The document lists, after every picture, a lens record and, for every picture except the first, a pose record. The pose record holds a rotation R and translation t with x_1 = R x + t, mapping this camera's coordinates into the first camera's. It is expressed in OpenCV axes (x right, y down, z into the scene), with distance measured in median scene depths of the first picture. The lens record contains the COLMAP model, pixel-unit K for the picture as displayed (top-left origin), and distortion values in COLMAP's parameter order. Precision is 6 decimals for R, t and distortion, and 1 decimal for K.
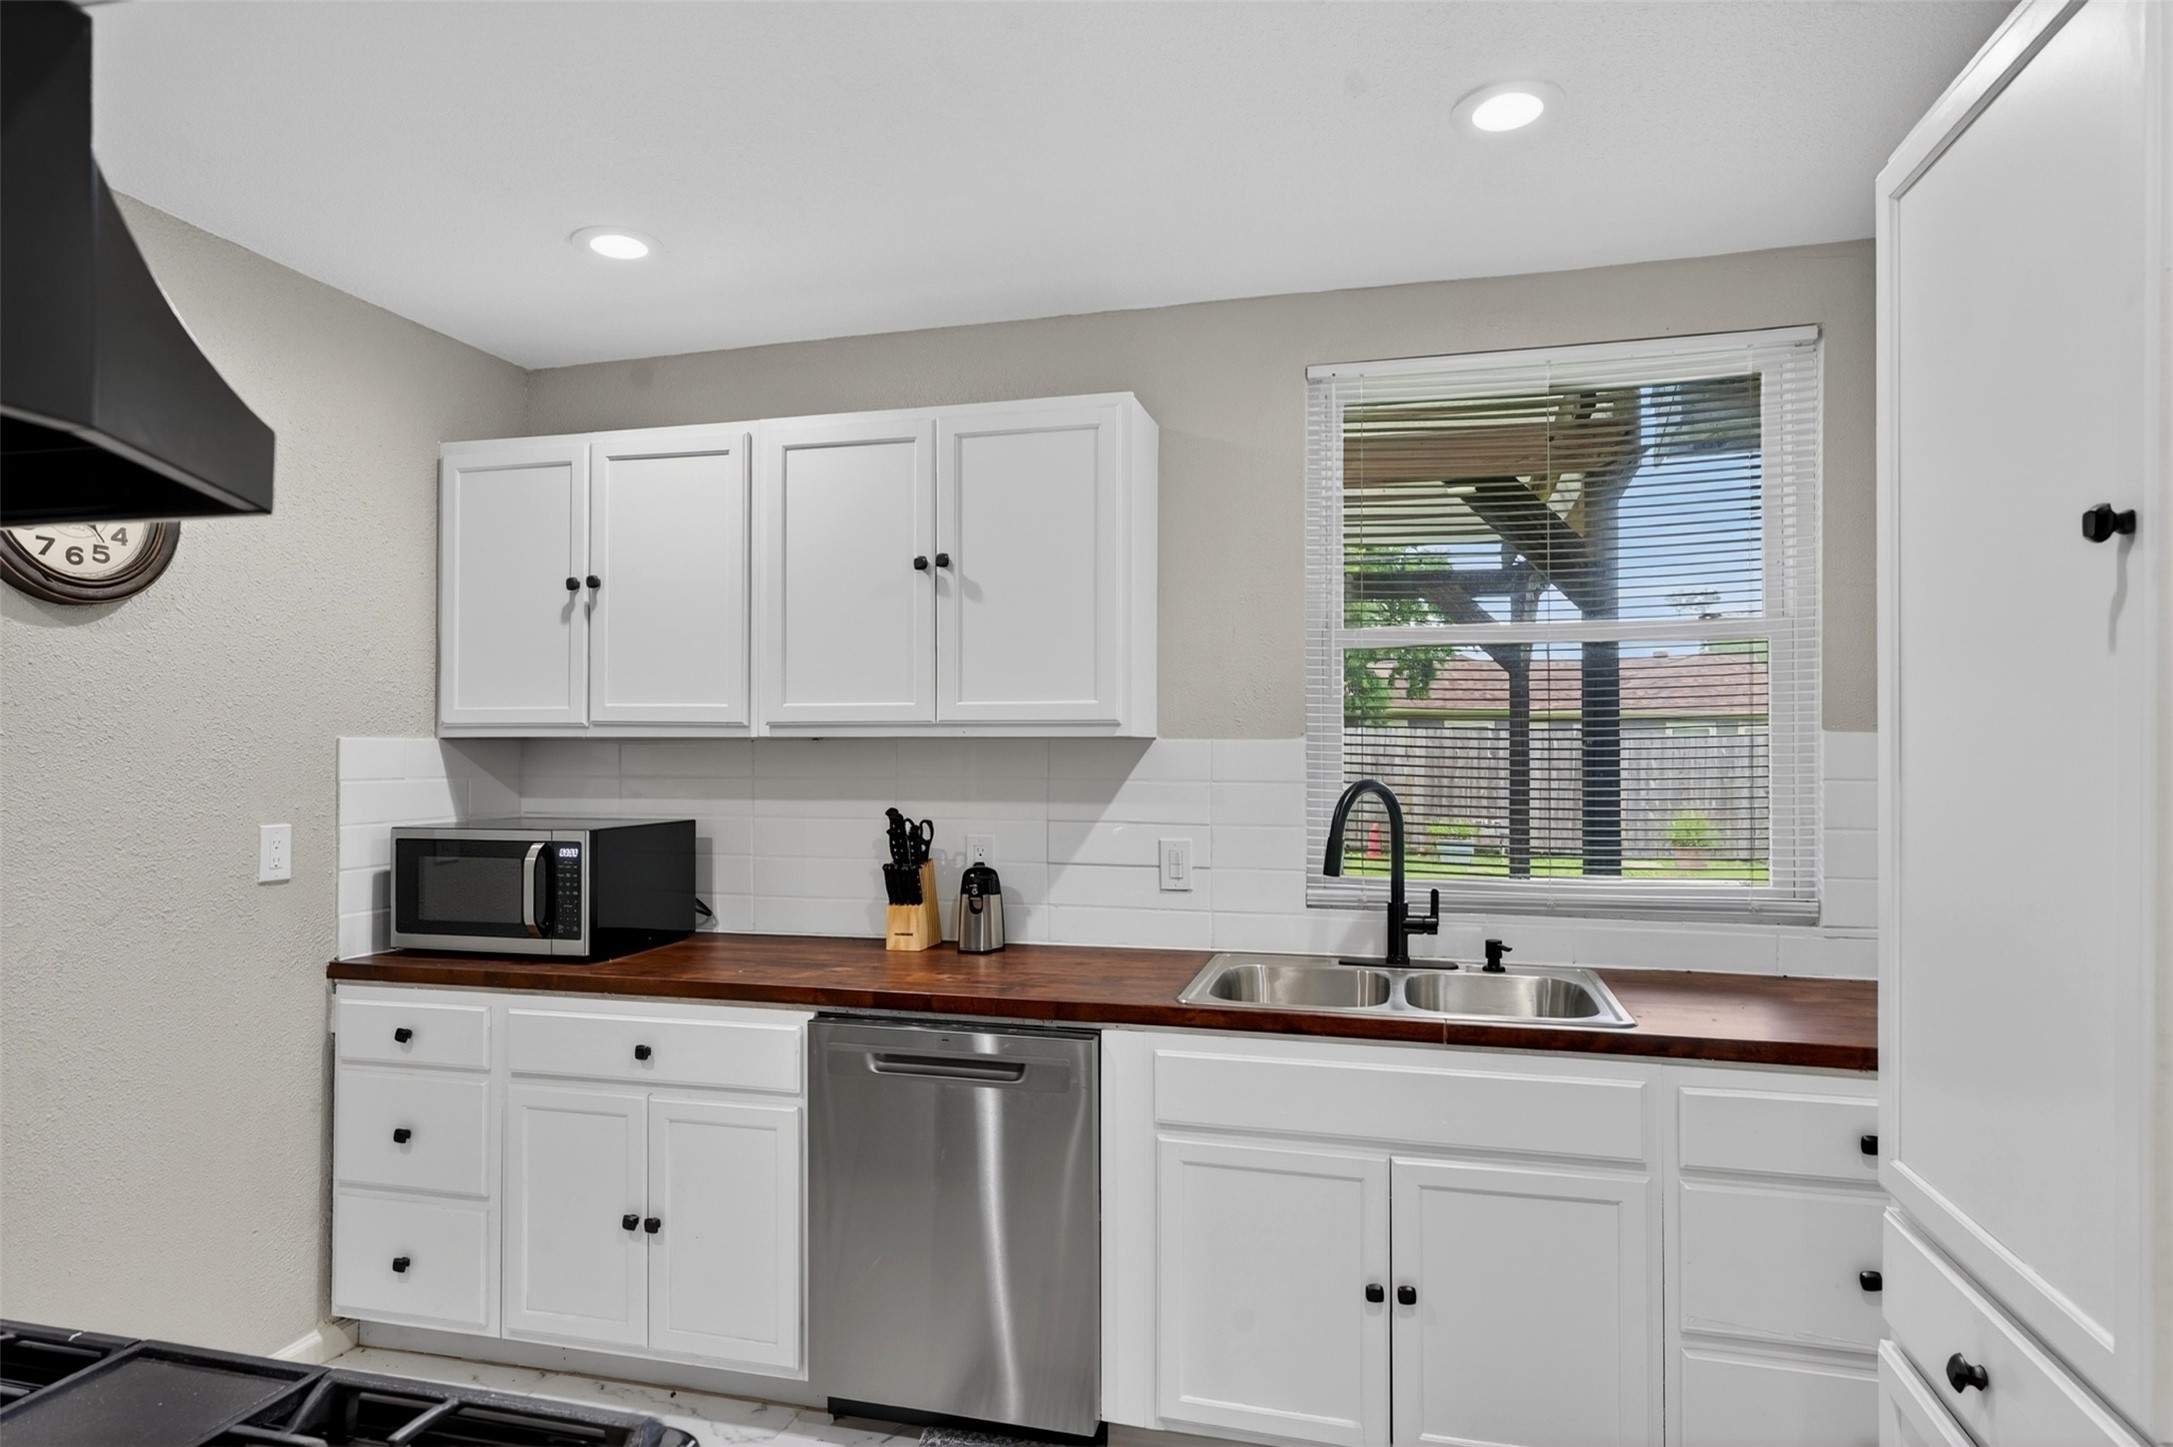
lens RADIAL K [[1218.4, 0, 1063.8], [0, 1218.4, 738.6], [0, 0, 1]] dist [-0.005151, 0.005246]
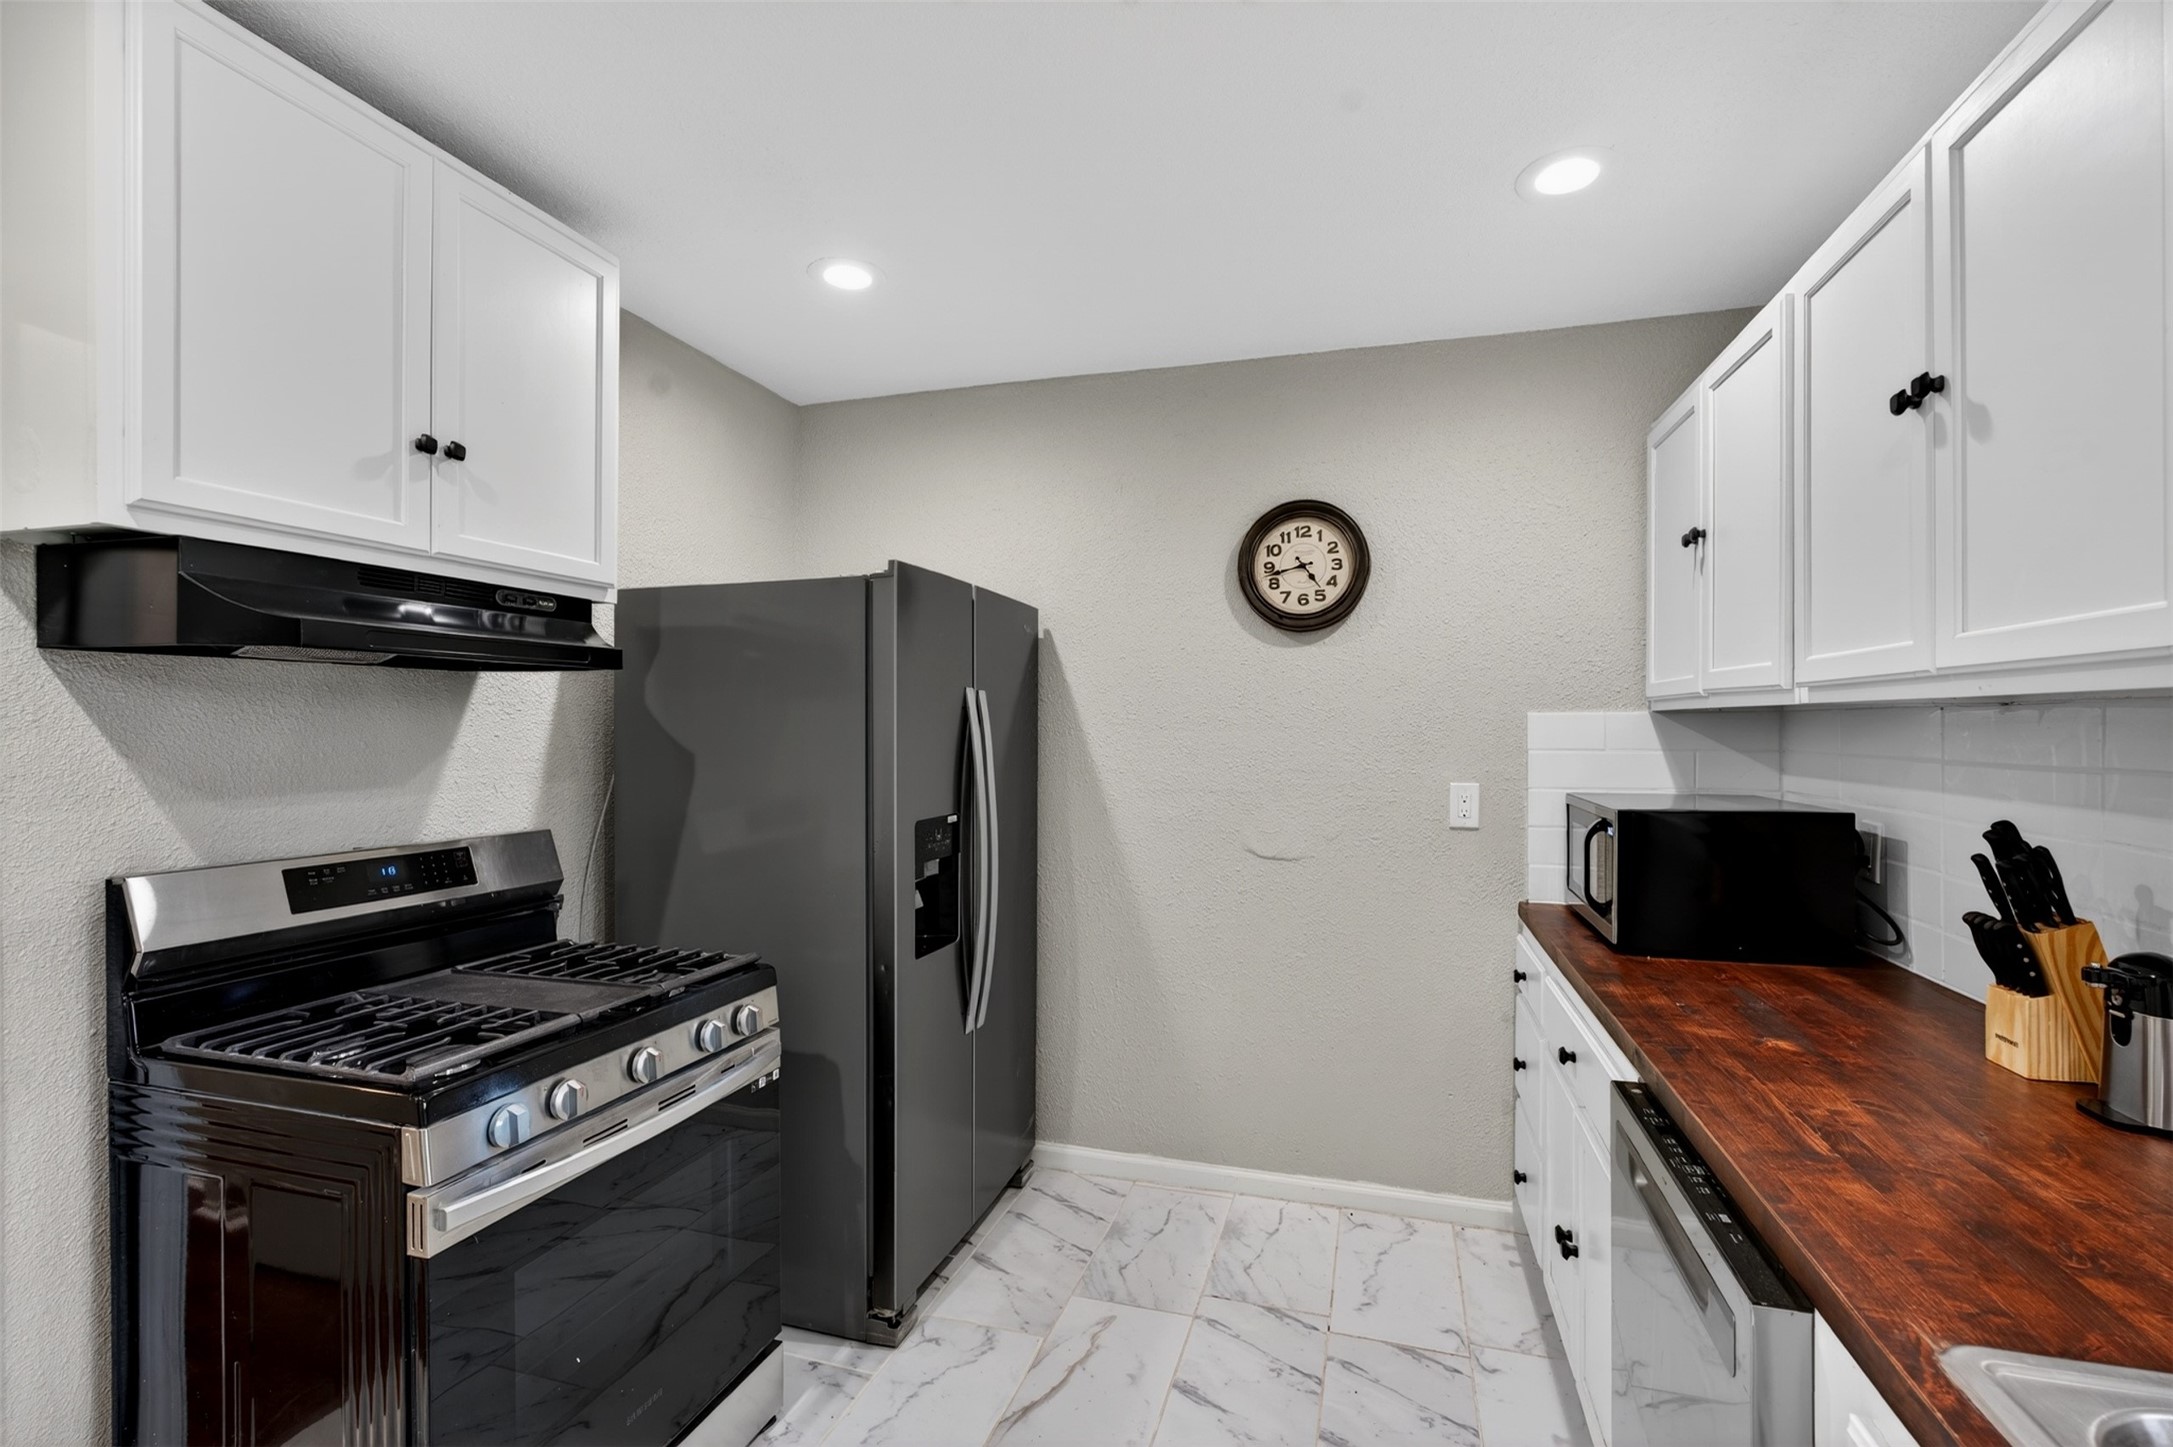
lens RADIAL K [[950.5, 0, 1085.1], [0, 950.5, 728.7], [0, 0, 1]] dist [-0.018653, 0.006239]
pose [[-0.010307, 0.003181, -0.999942, 0.322472], [0.015032, 0.999882, 0.003026, 0.005248], [0.999834, -0.015000, -0.010353, 0.582152]]
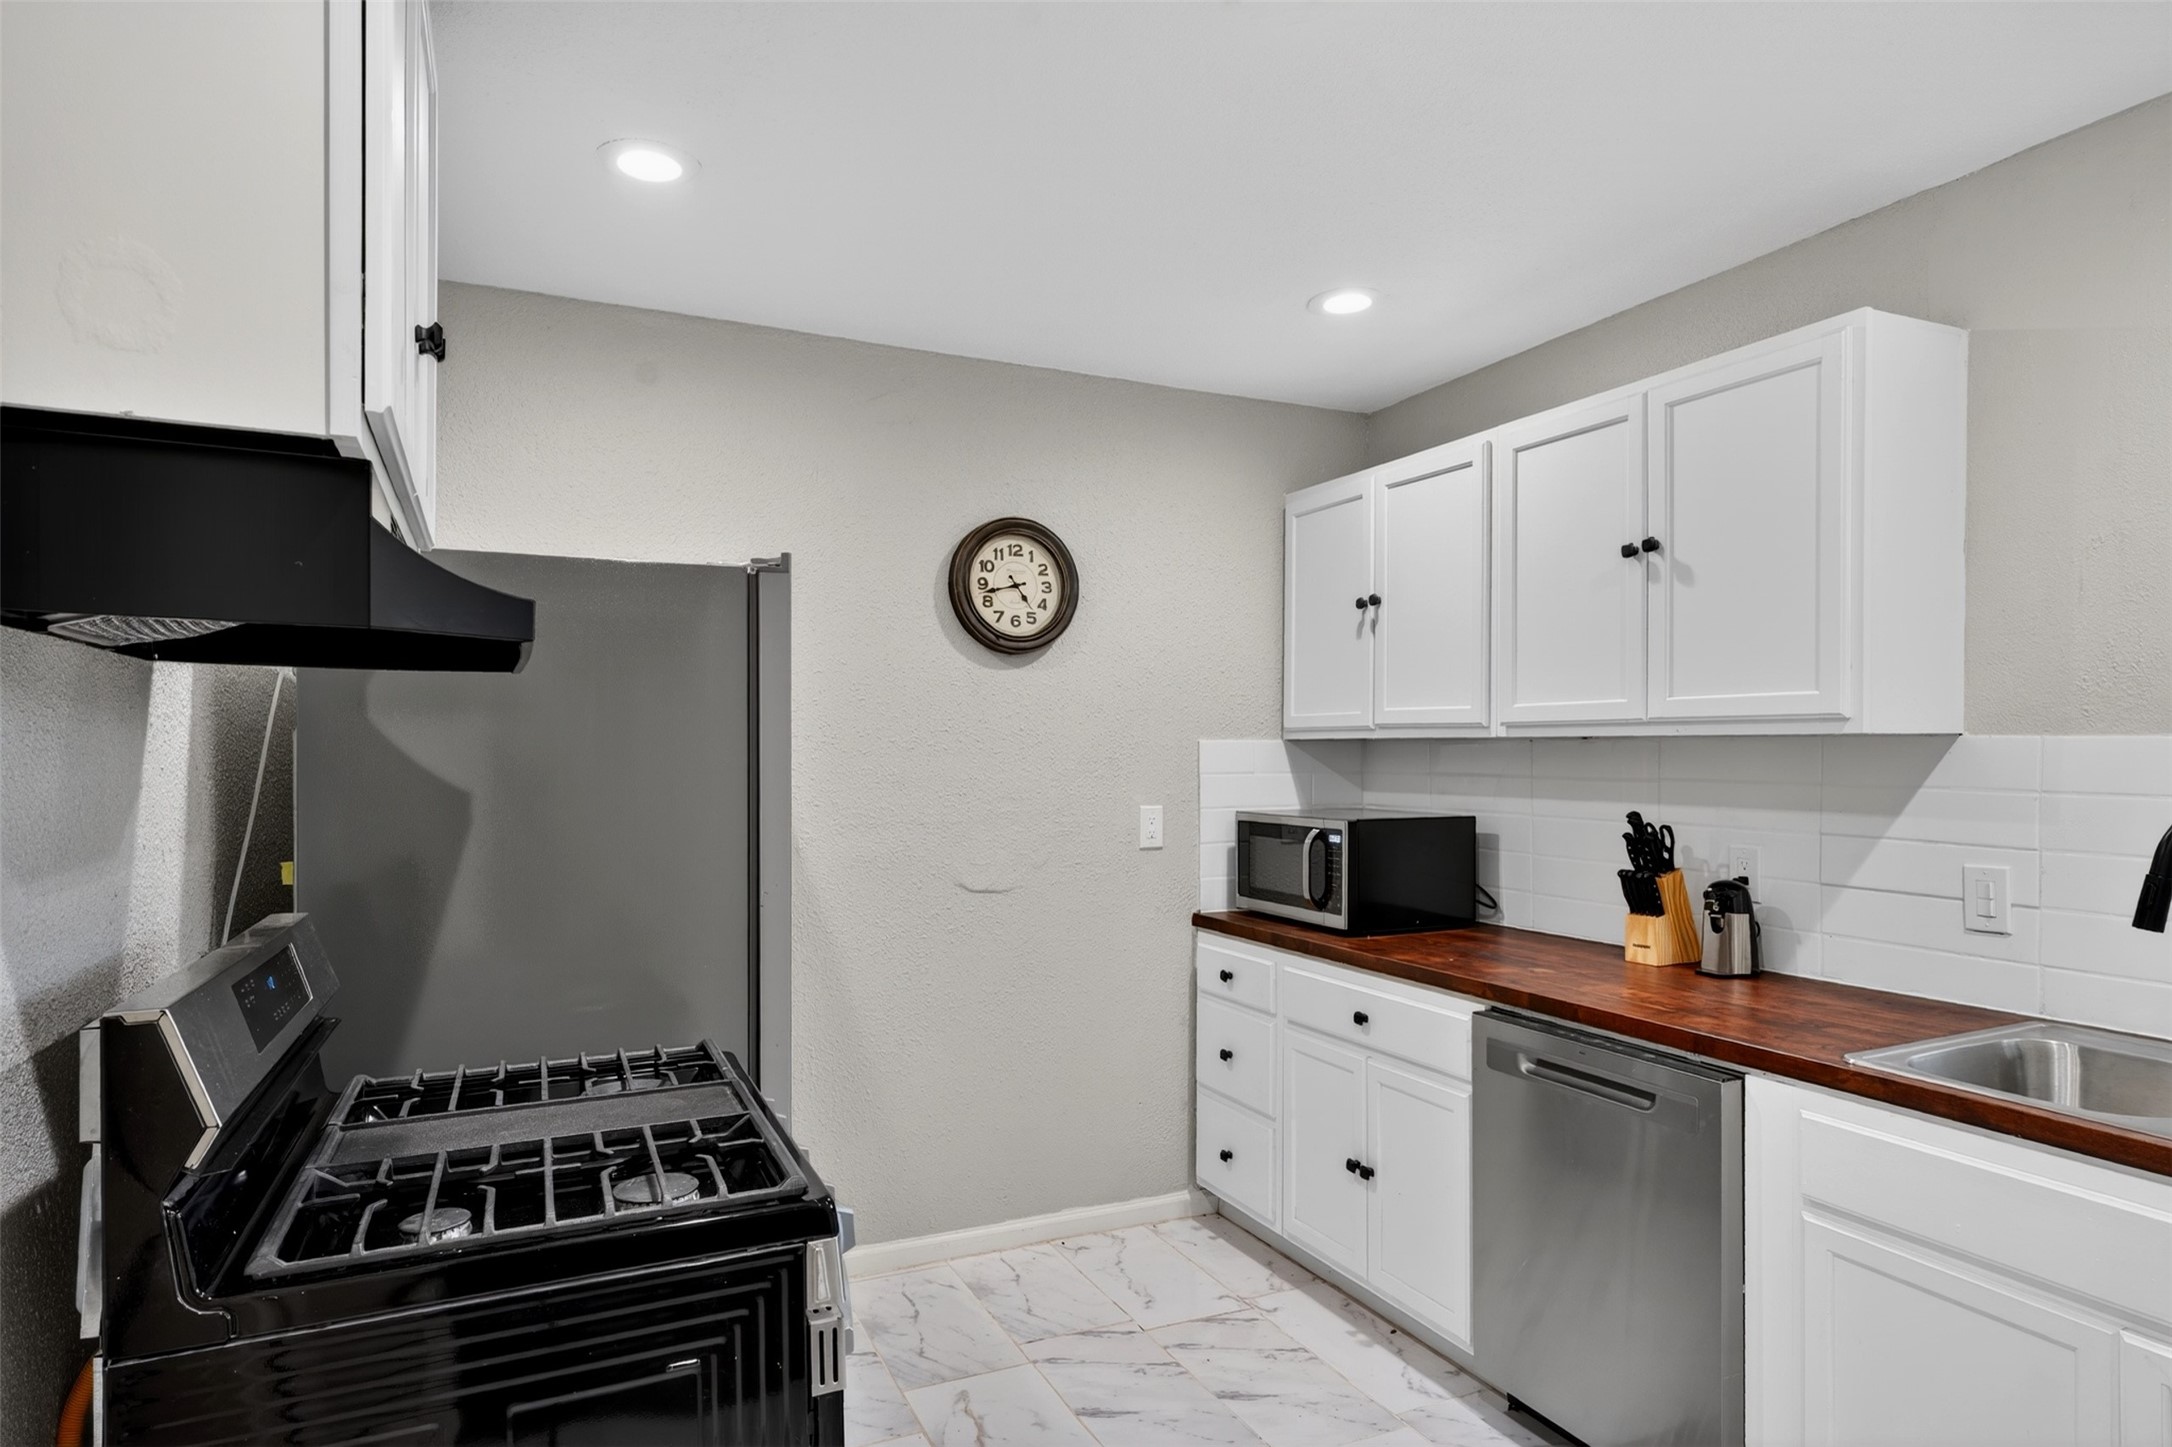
lens RADIAL K [[1217.8, 0, 1086.5], [0, 1217.8, 757.5], [0, 0, 1]] dist [-0.005151, 0.005246]
pose [[0.649038, 0.004626, -0.760742, 0.308739], [0.009484, 0.999855, 0.014171, -0.001943], [0.760697, -0.016412, 0.648900, 0.070813]]
